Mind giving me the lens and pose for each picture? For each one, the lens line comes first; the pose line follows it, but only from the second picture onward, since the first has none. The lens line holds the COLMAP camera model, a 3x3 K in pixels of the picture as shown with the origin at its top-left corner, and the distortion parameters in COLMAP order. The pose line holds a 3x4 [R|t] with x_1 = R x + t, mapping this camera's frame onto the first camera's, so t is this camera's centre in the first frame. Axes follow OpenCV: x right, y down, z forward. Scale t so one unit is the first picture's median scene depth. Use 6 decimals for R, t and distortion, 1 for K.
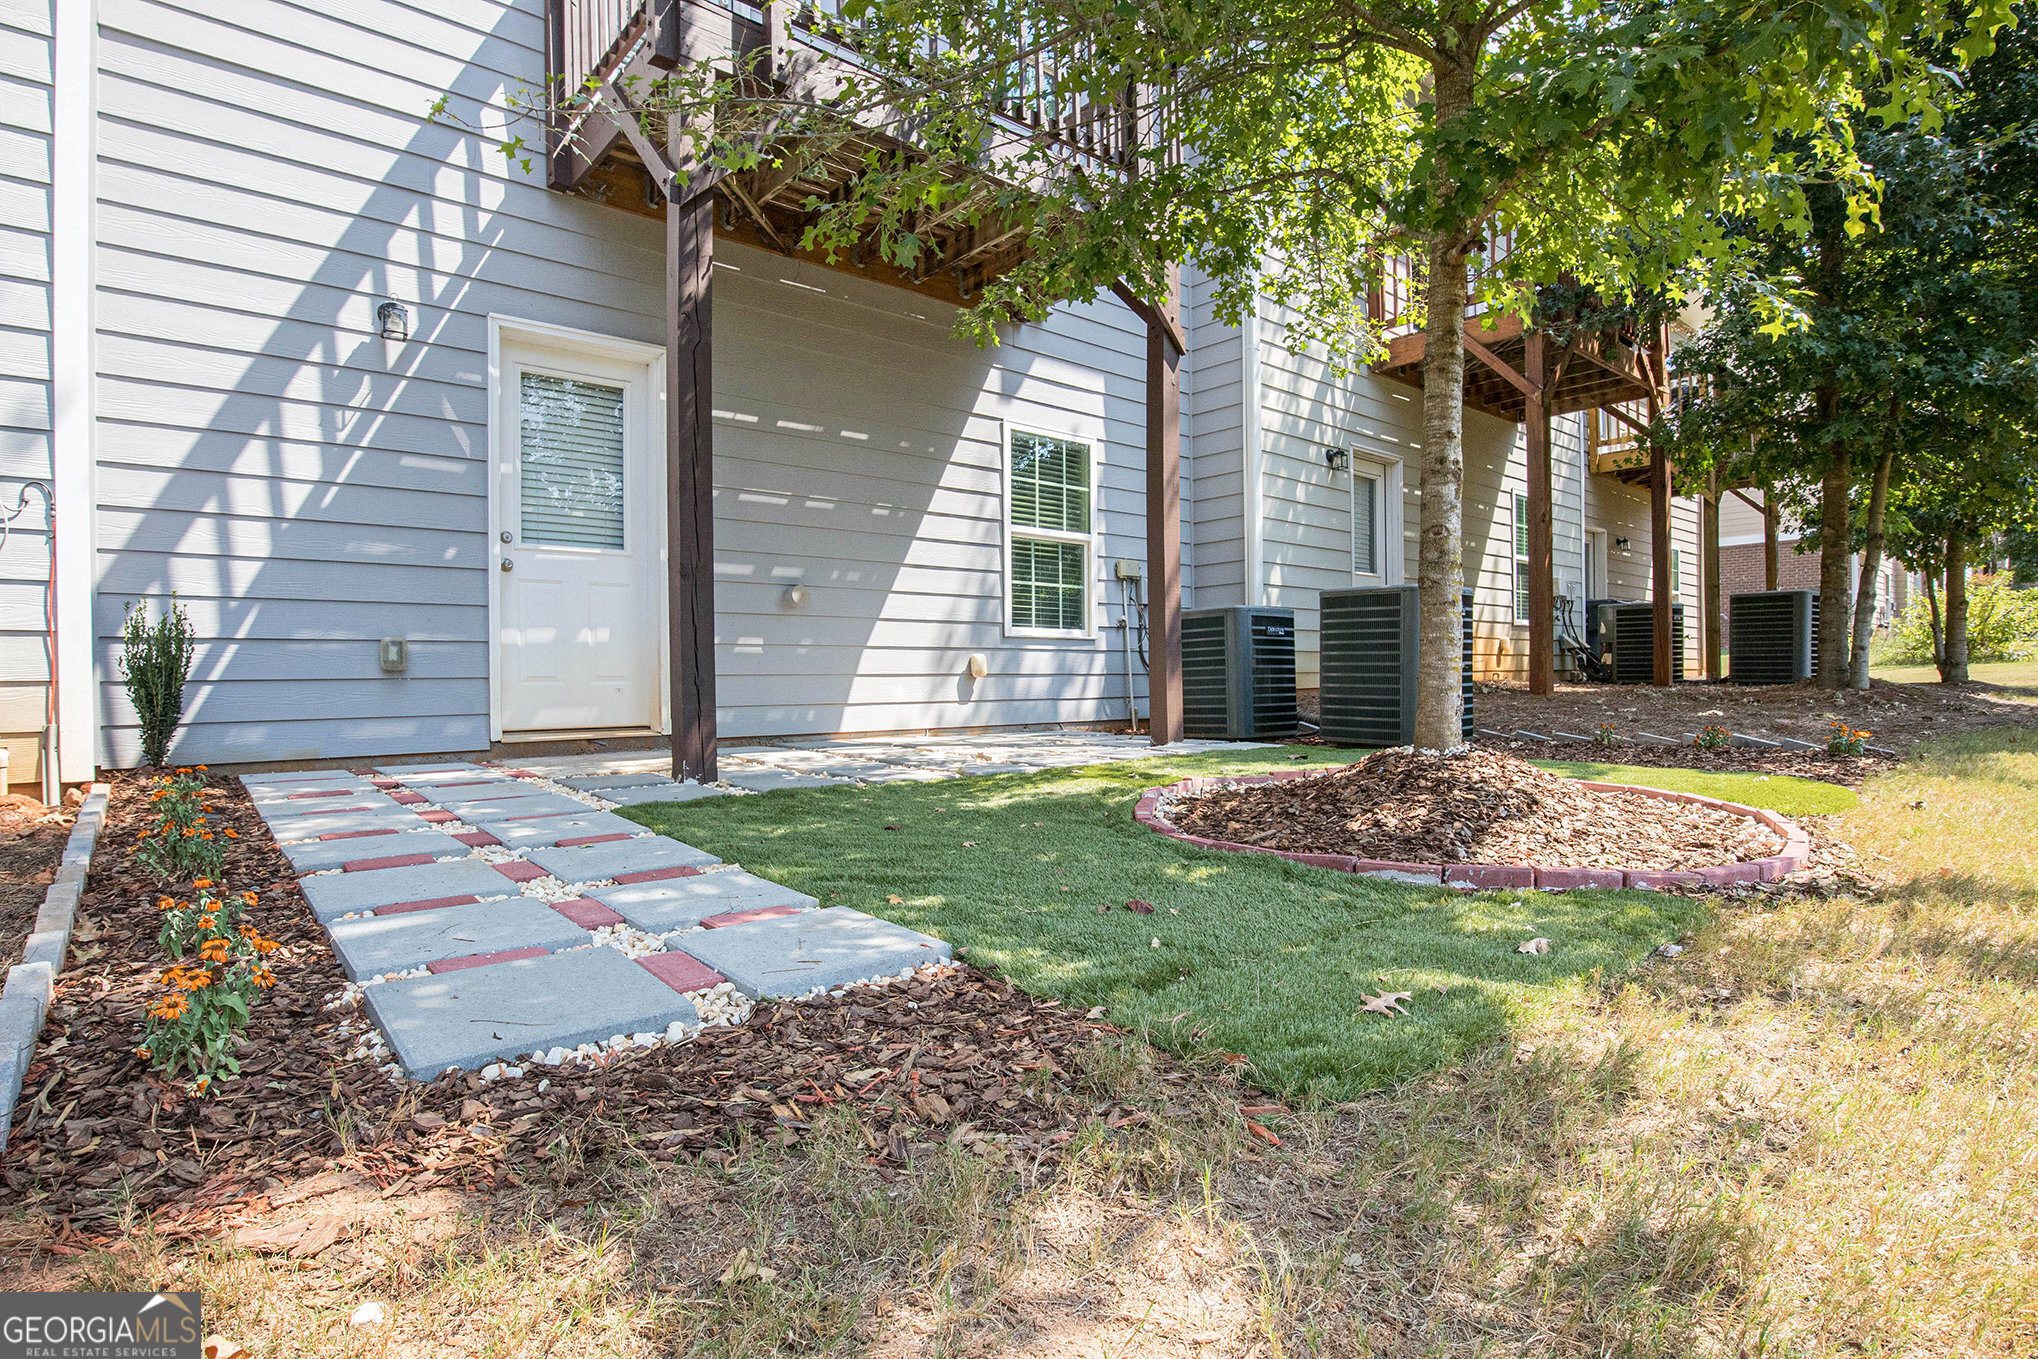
lens RADIAL K [[1032.6, 0, 1036.6], [0, 1032.6, 657.9], [0, 0, 1]] dist [-0.001054, 0.001309]
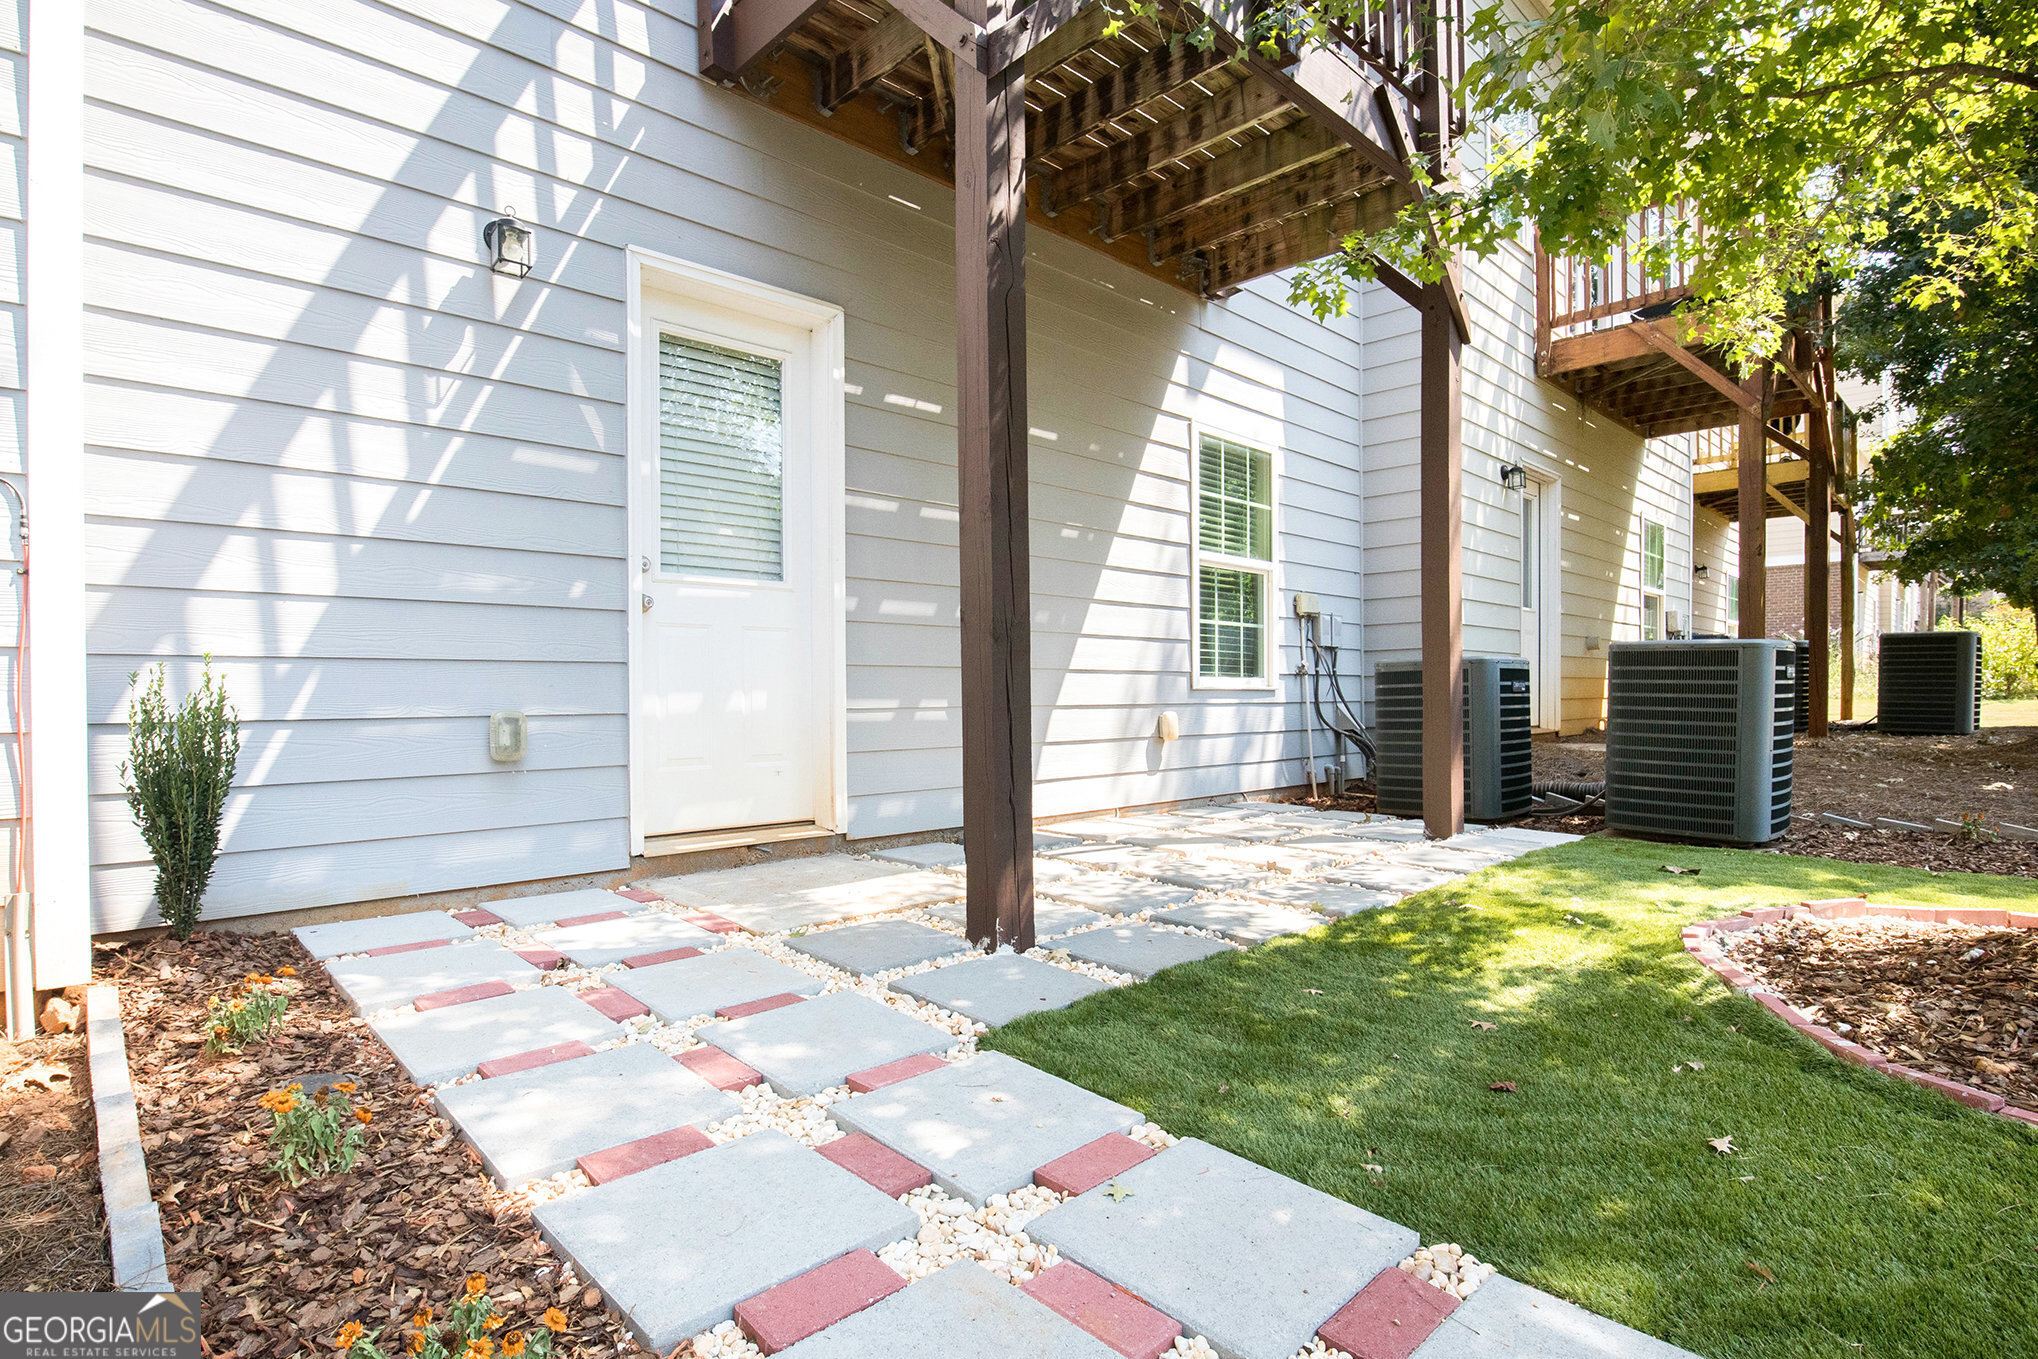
lens RADIAL K [[1050.7, 0, 1019.0], [0, 1050.7, 679.5], [0, 0, 1]] dist [-0.003188, -0.001308]
pose [[0.998691, 0.013419, 0.049365, -0.297062], [-0.013923, 0.999854, 0.009882, -0.049541], [-0.049226, -0.010556, 0.998732, 0.270058]]
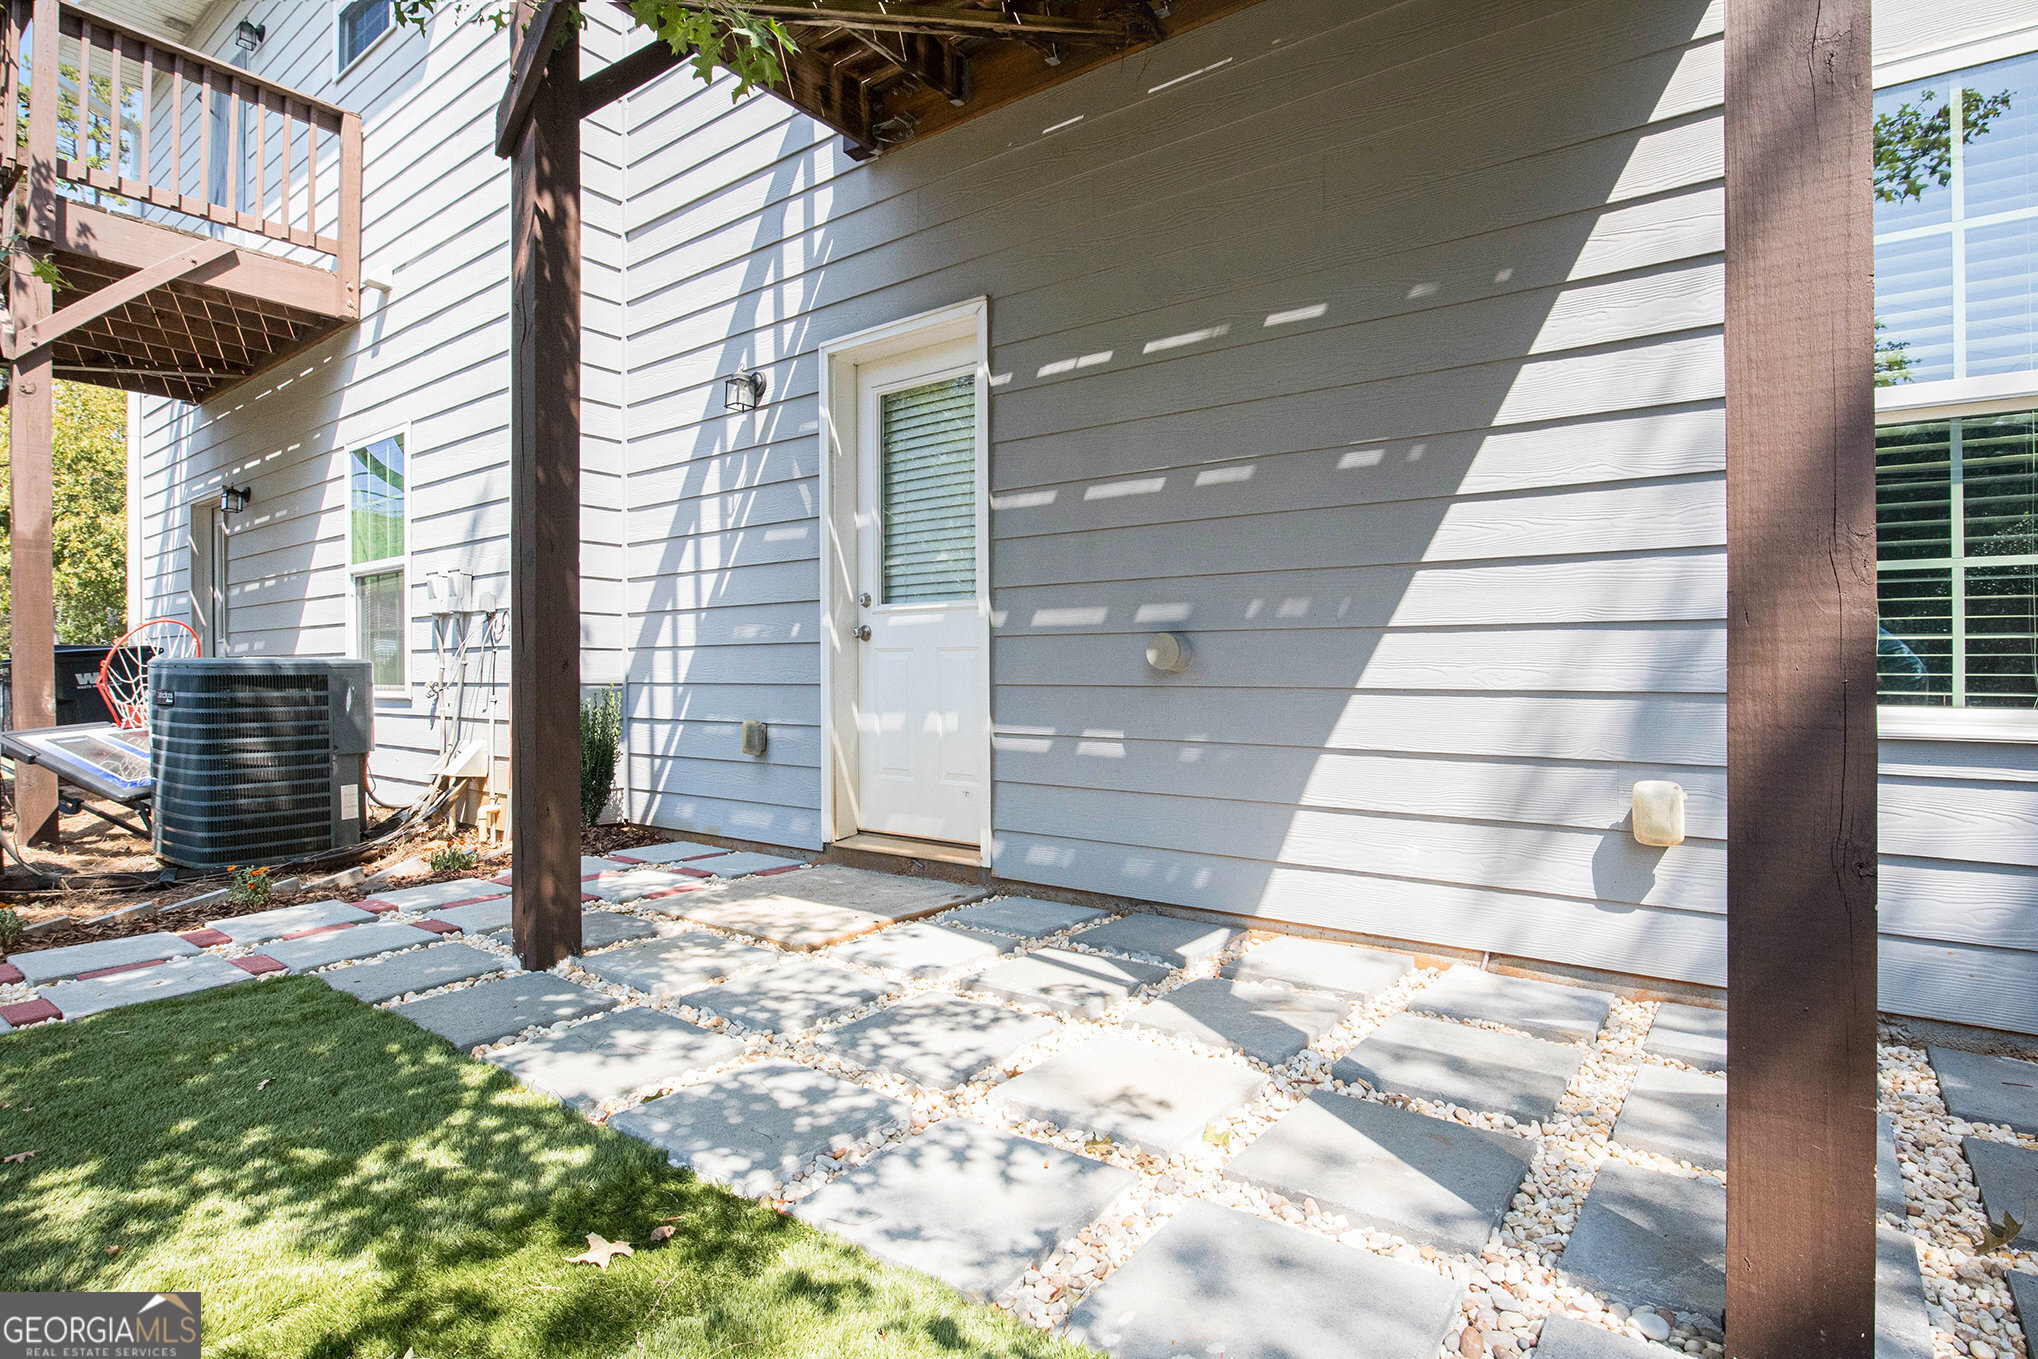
lens RADIAL K [[1028.7, 0, 1054.9], [0, 1028.7, 679.8], [0, 0, 1]] dist [-0.000168, 0.000381]
pose [[0.218775, 0.009866, -0.975725, 0.353805], [0.006689, 0.999910, 0.011611, -0.063531], [0.975752, -0.009067, 0.218690, 1.003469]]
